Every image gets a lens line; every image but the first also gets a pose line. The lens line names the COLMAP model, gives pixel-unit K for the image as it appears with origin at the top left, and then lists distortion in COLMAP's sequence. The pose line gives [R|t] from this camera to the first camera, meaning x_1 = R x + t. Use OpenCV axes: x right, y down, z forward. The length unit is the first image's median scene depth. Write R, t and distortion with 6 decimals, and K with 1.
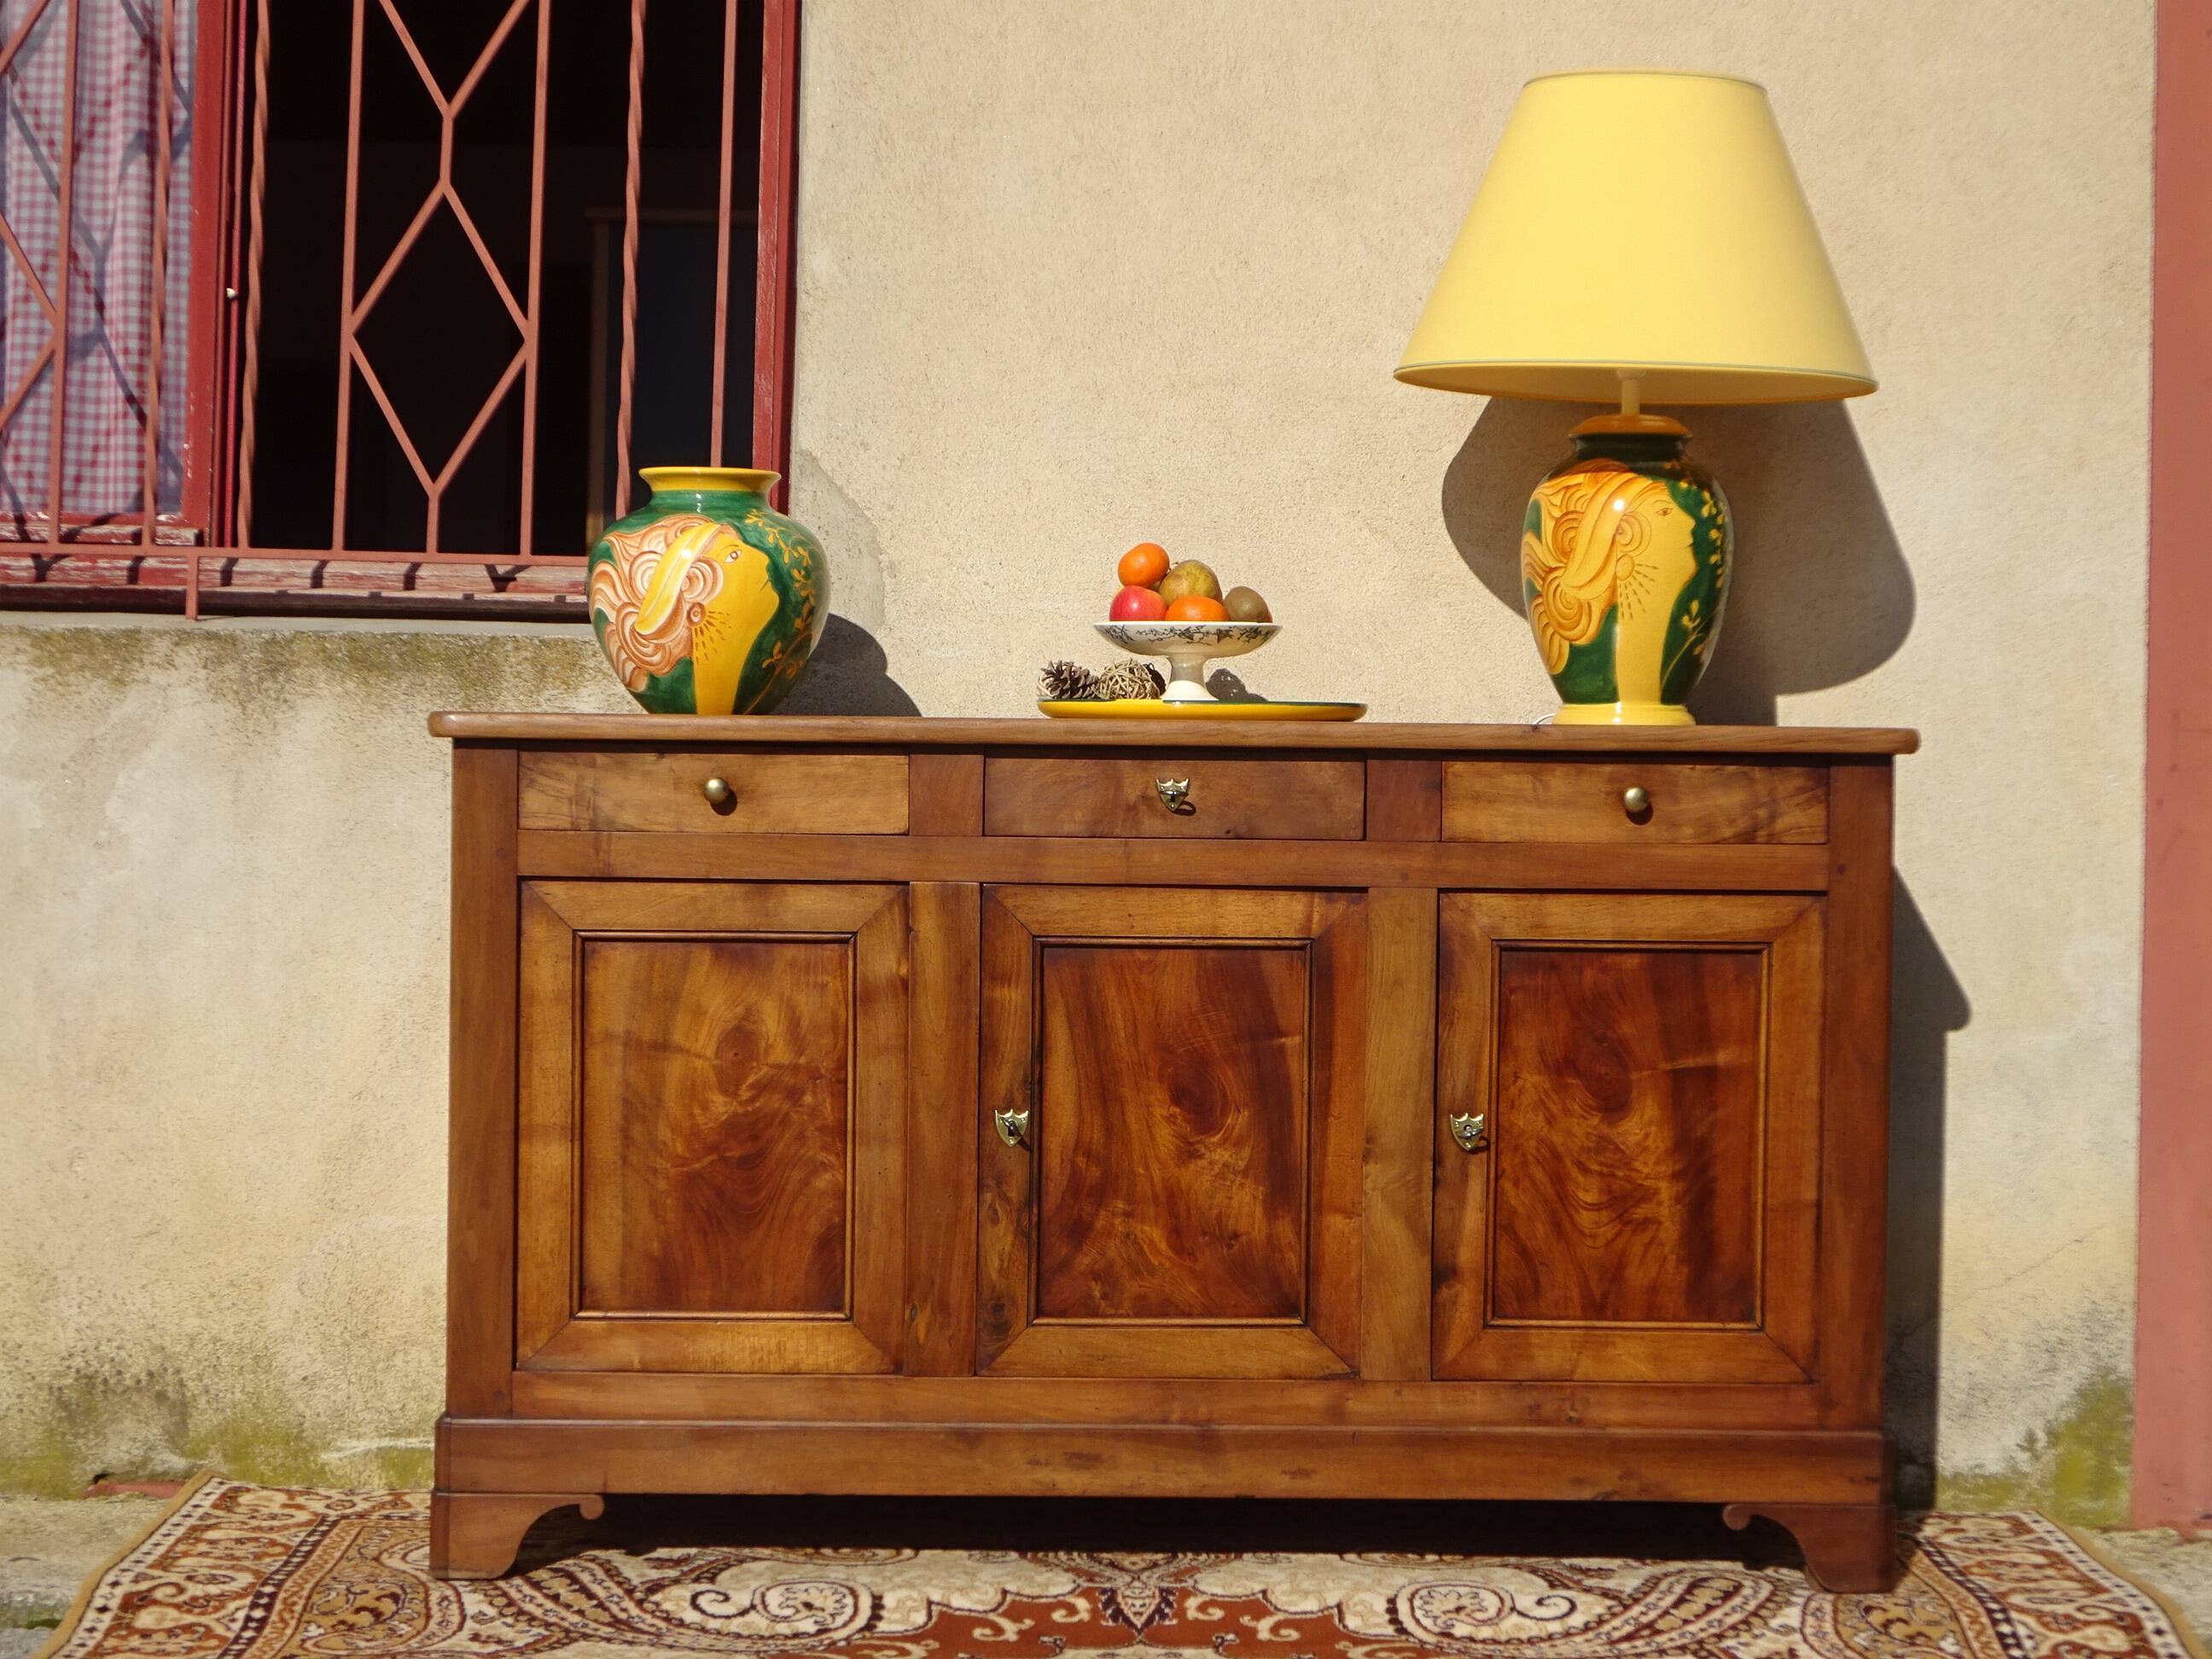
lens RADIAL K [[3900.5, 0, 1132.8], [0, 3900.5, 844.2], [0, 0, 1]] dist [0.021305, 0.000000]
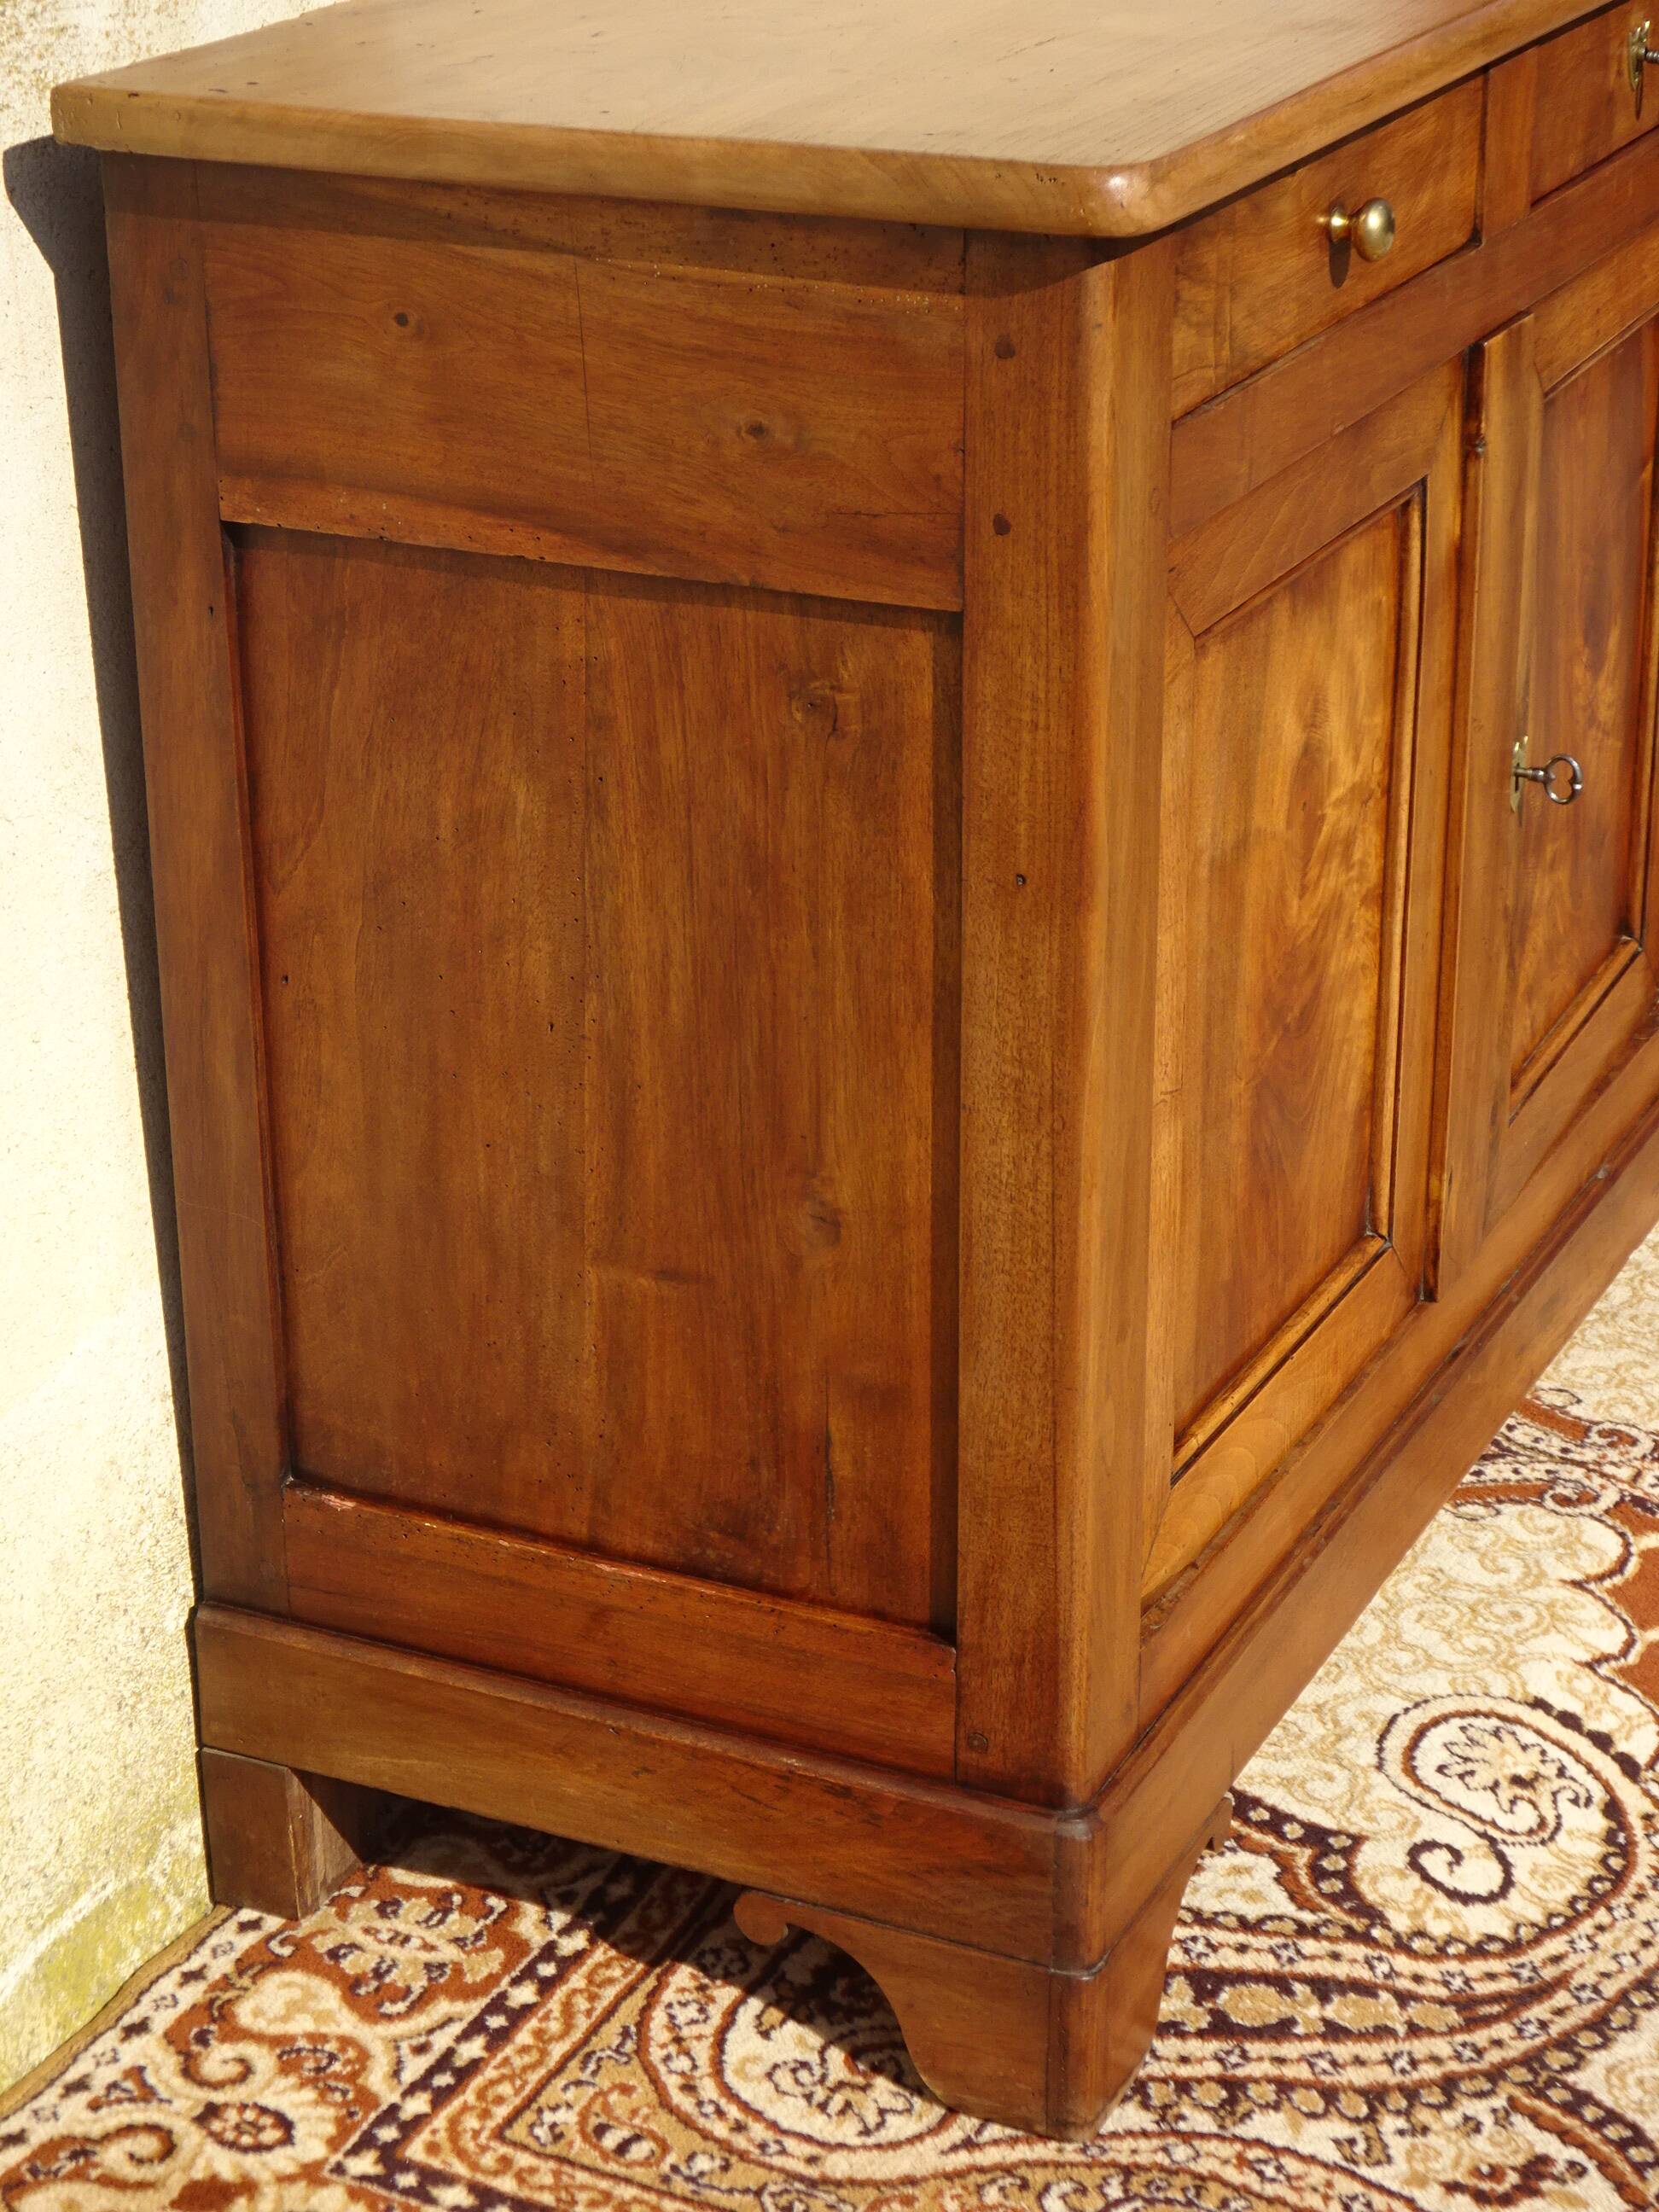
lens RADIAL K [[4464.2, 0, 822.9], [0, 4464.2, 1089.0], [0, 0, 1]] dist [0.032194, 0.000000]
pose [[0.447858, -0.358531, 0.819072, -0.559871], [0.038663, 0.922990, 0.382878, -0.114850], [-0.893268, -0.139807, 0.427230, 0.824424]]
